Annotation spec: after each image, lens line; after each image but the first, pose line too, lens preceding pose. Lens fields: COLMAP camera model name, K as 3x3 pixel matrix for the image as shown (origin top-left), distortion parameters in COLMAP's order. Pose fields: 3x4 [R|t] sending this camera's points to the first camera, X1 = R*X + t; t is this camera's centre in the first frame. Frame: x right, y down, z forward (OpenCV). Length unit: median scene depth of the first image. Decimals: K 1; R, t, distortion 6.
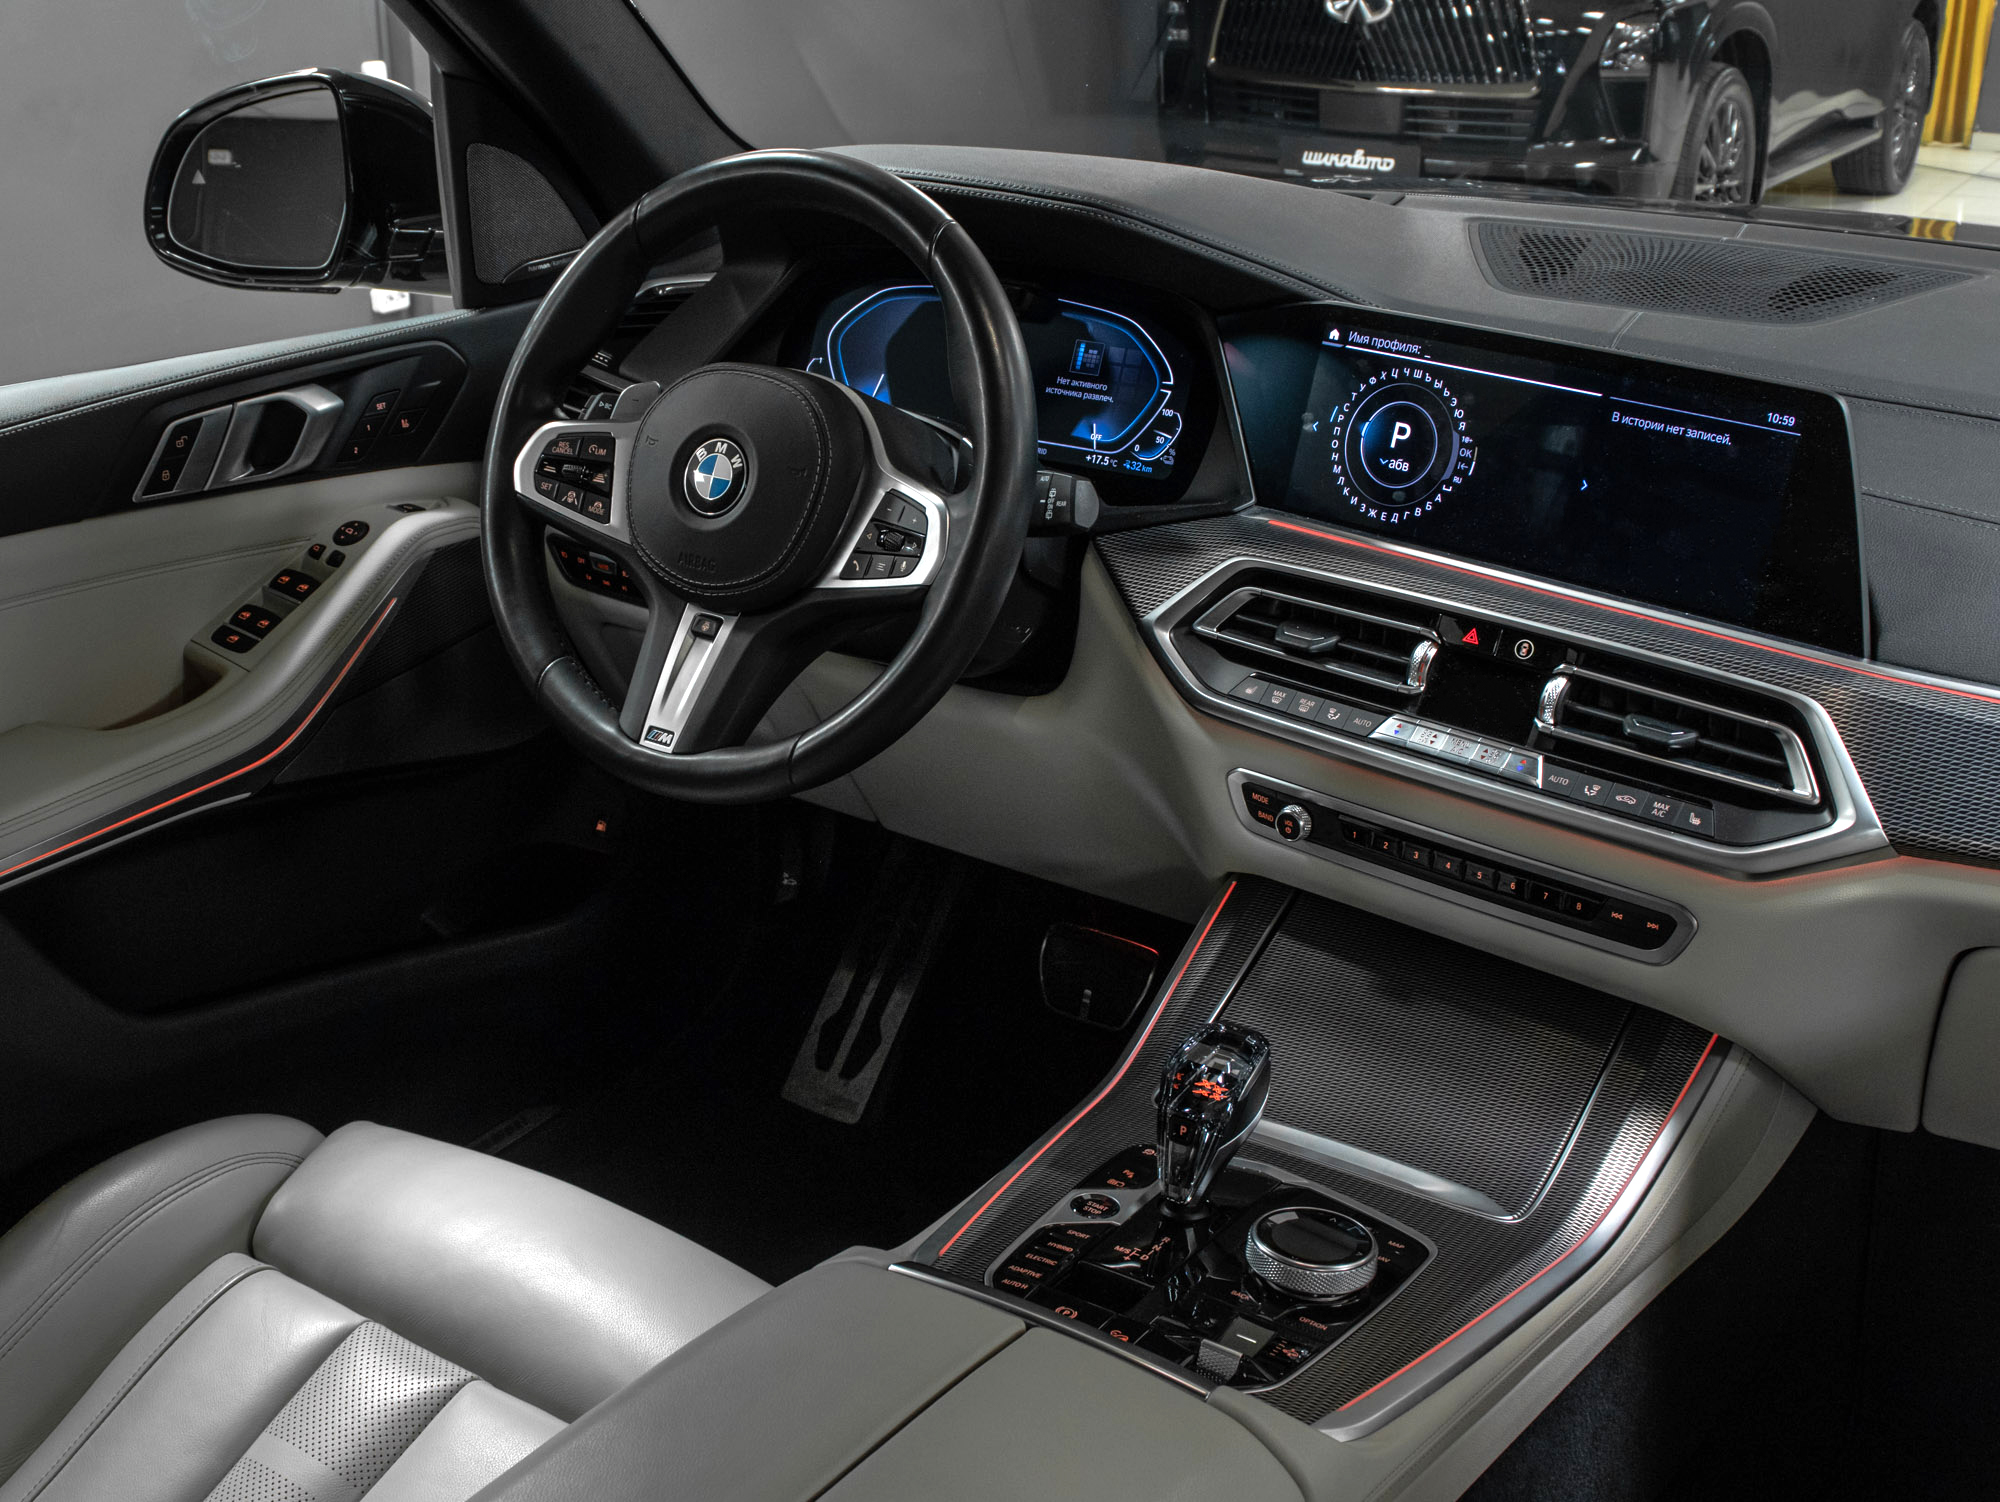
lens RADIAL K [[2403.2, 0, 947.0], [0, 2403.2, 754.8], [0, 0, 1]] dist [-0.191545, 0.296034]
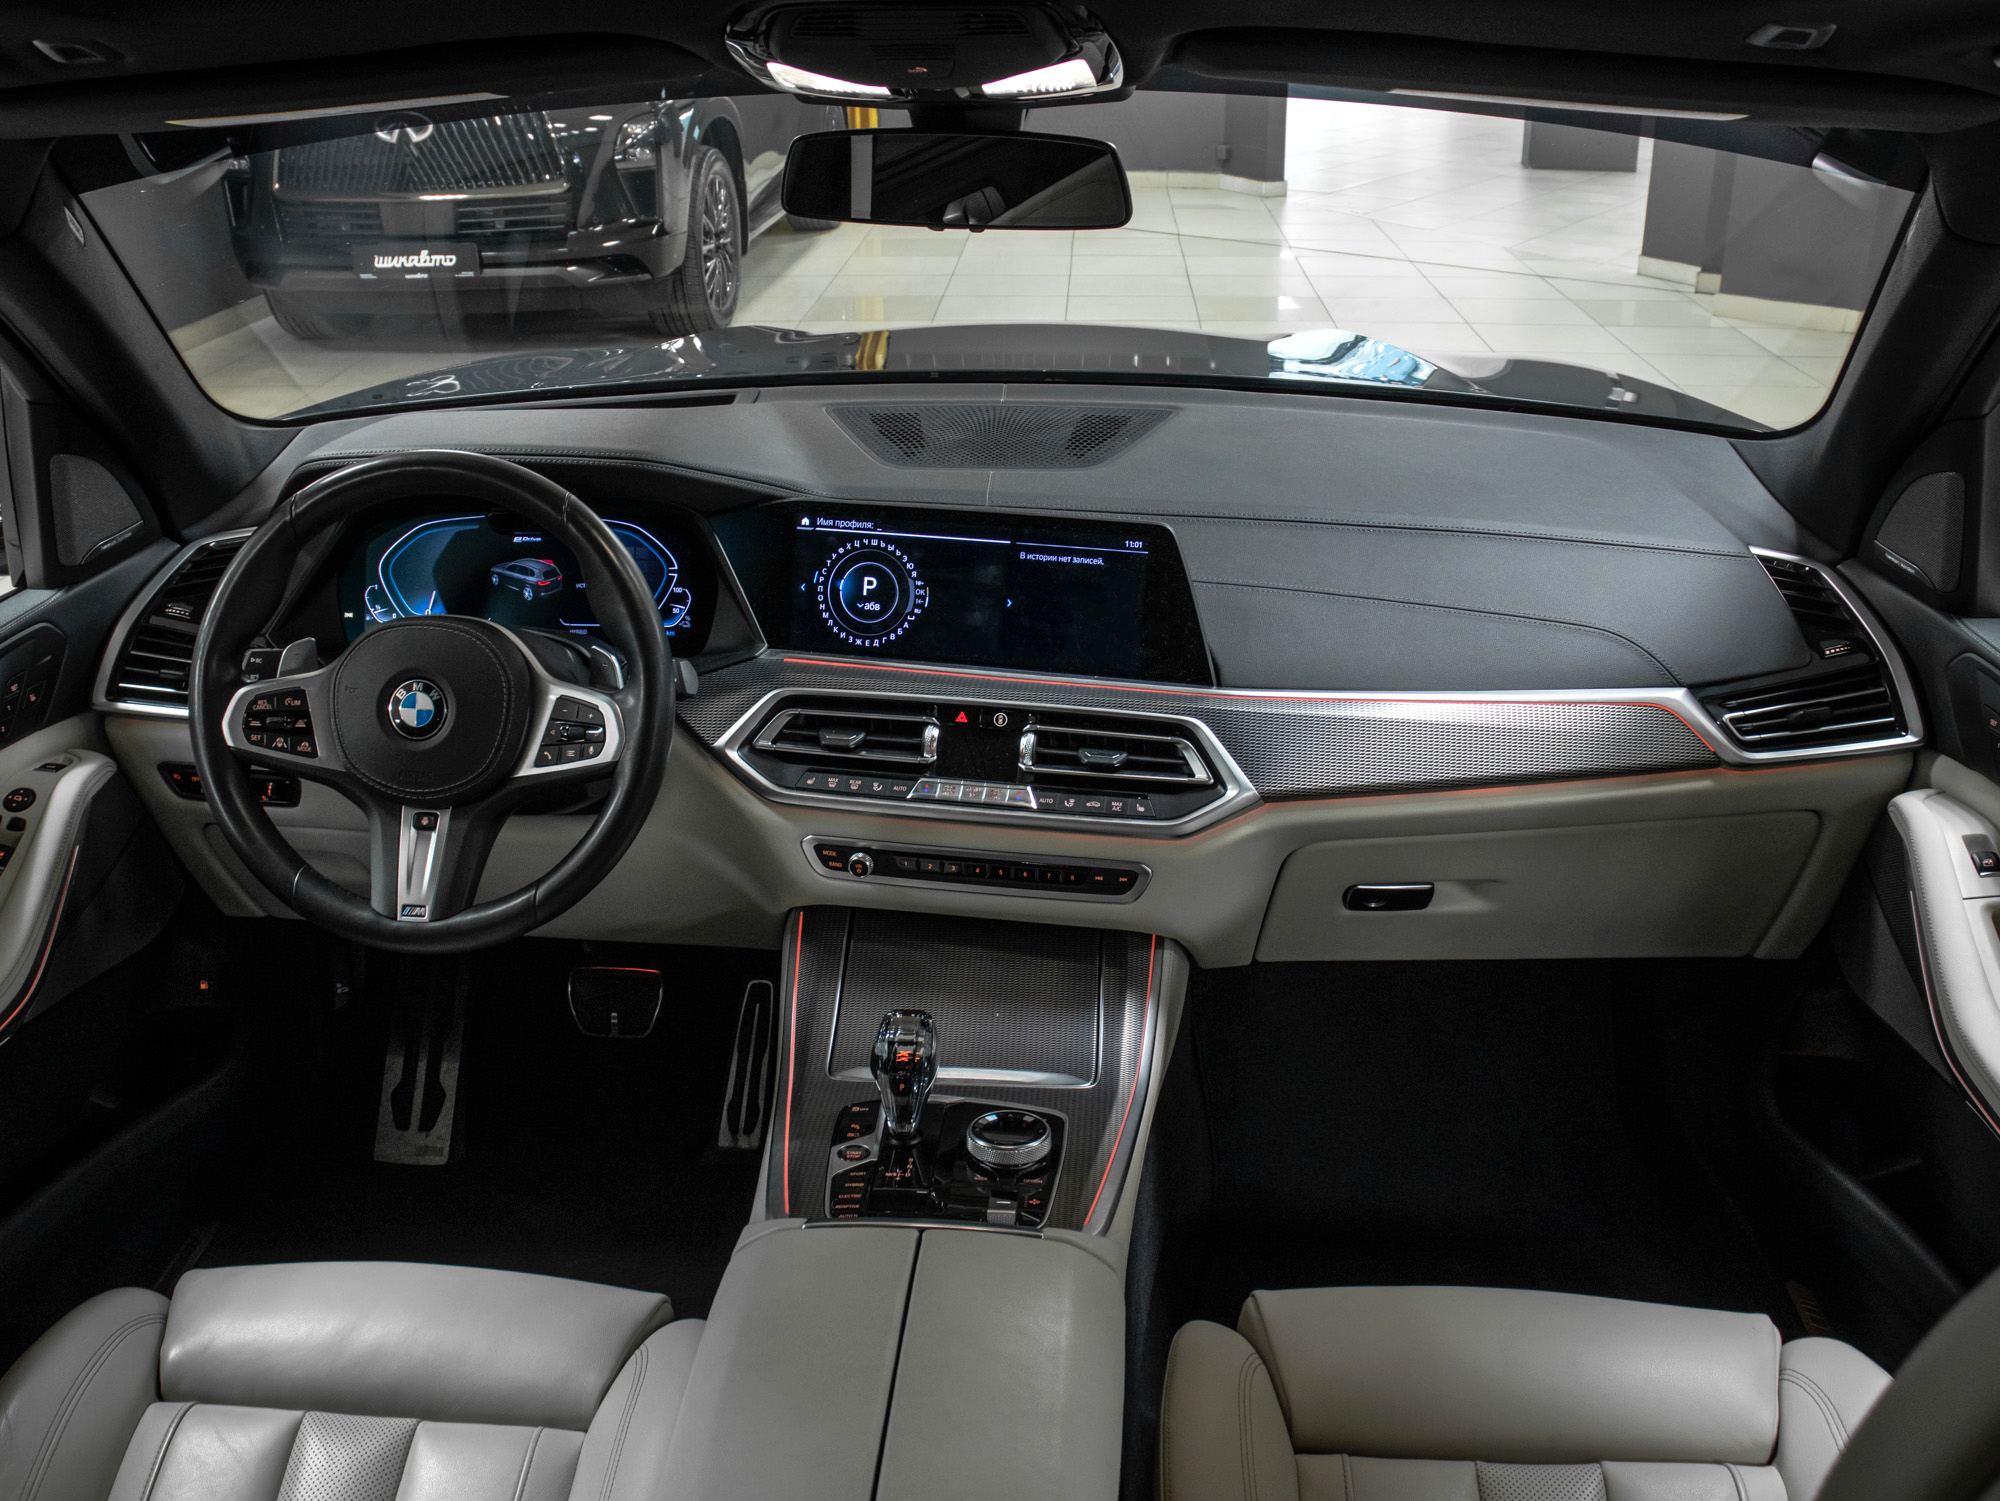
lens RADIAL K [[2403.2, 0, 947.0], [0, 2403.2, 754.3], [0, 0, 1]] dist [-0.191545, 0.296034]
pose [[0.845096, -0.210668, 0.491356, -0.505167], [0.189906, 0.977440, 0.092451, -0.159516], [-0.499748, 0.015182, 0.866038, -0.282349]]
